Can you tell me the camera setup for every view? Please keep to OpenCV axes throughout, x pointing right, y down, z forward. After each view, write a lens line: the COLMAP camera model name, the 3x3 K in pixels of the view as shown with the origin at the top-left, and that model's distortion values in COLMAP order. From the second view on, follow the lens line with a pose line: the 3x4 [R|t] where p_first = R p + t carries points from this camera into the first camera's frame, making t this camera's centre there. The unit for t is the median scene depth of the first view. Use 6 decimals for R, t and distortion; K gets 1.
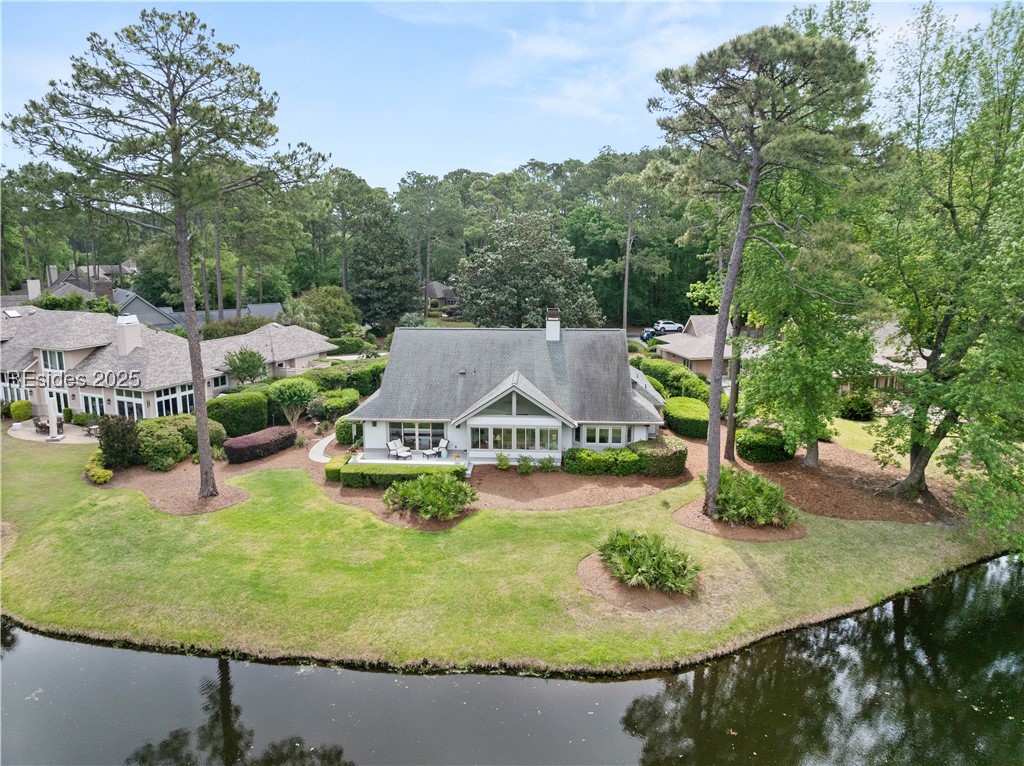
lens RADIAL K [[731.3, 0, 506.9], [0, 731.3, 389.8], [0, 0, 1]] dist [-0.033963, -0.017017]
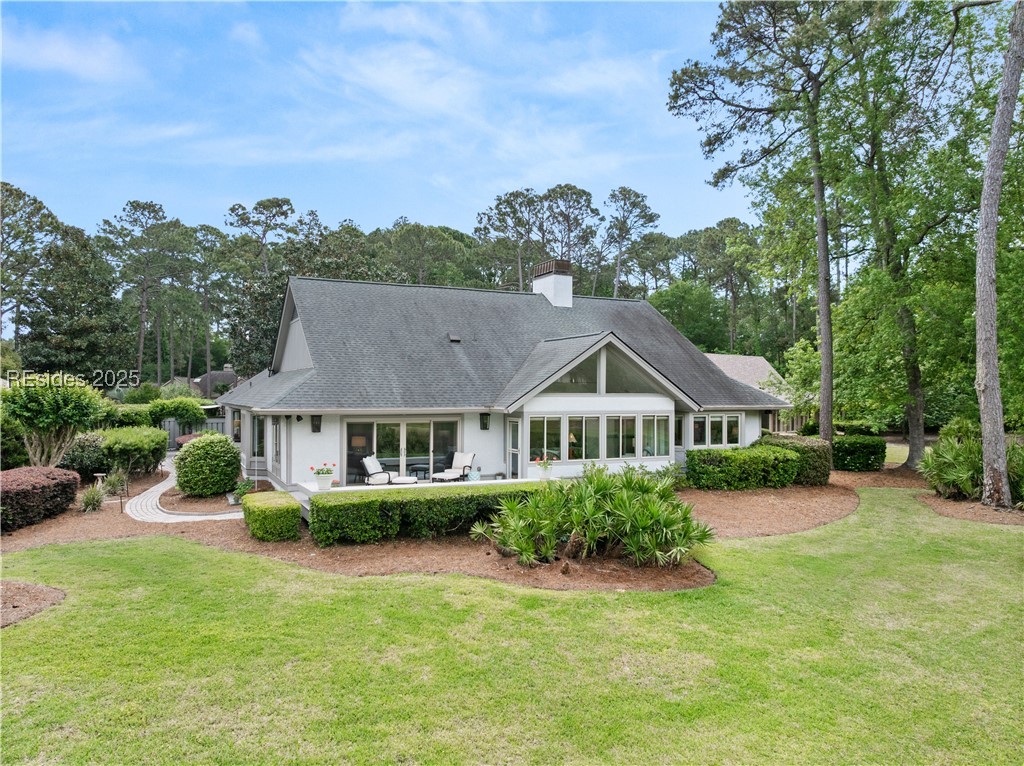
lens RADIAL K [[731.3, 0, 518.8], [0, 731.3, 386.8], [0, 0, 1]] dist [-0.033963, -0.017017]
pose [[0.872935, 0.008359, 0.487764, -0.280794], [0.096150, 0.977292, -0.188825, 0.115267], [-0.478267, 0.211730, 0.852309, 0.519867]]
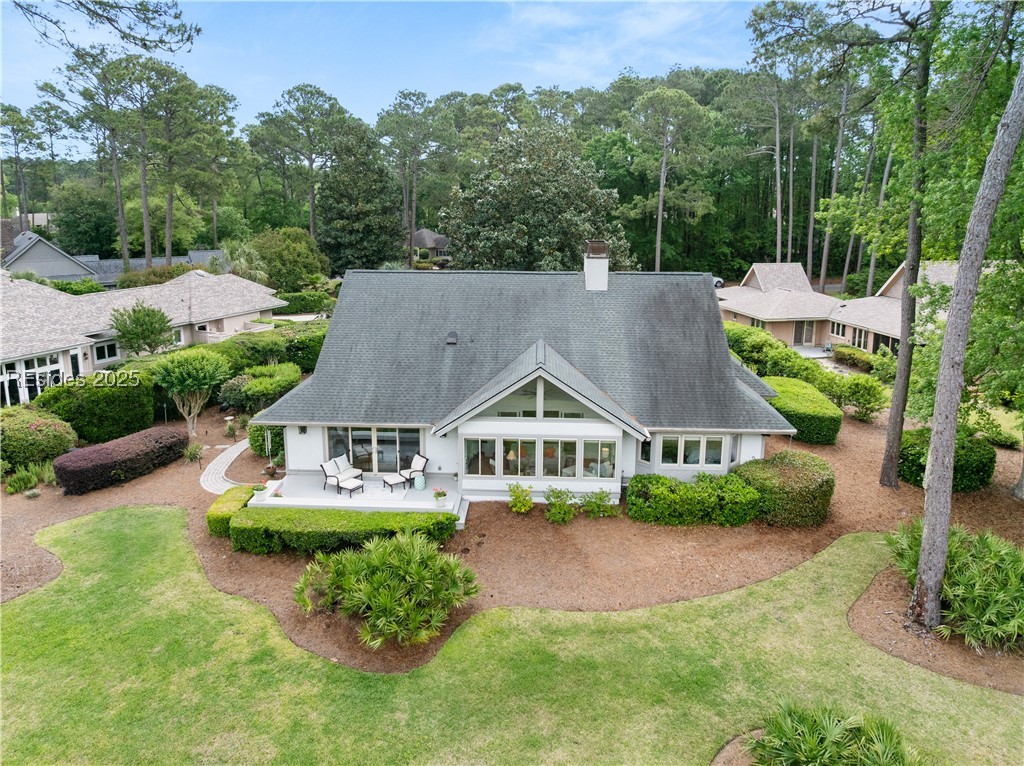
lens RADIAL K [[731.3, 0, 511.5], [0, 731.3, 373.2], [0, 0, 1]] dist [-0.033963, -0.017017]
pose [[0.999943, 0.000737, 0.010676, -0.017043], [-0.001079, 0.999486, 0.032055, -0.017508], [-0.010646, -0.032064, 0.999429, 0.388958]]
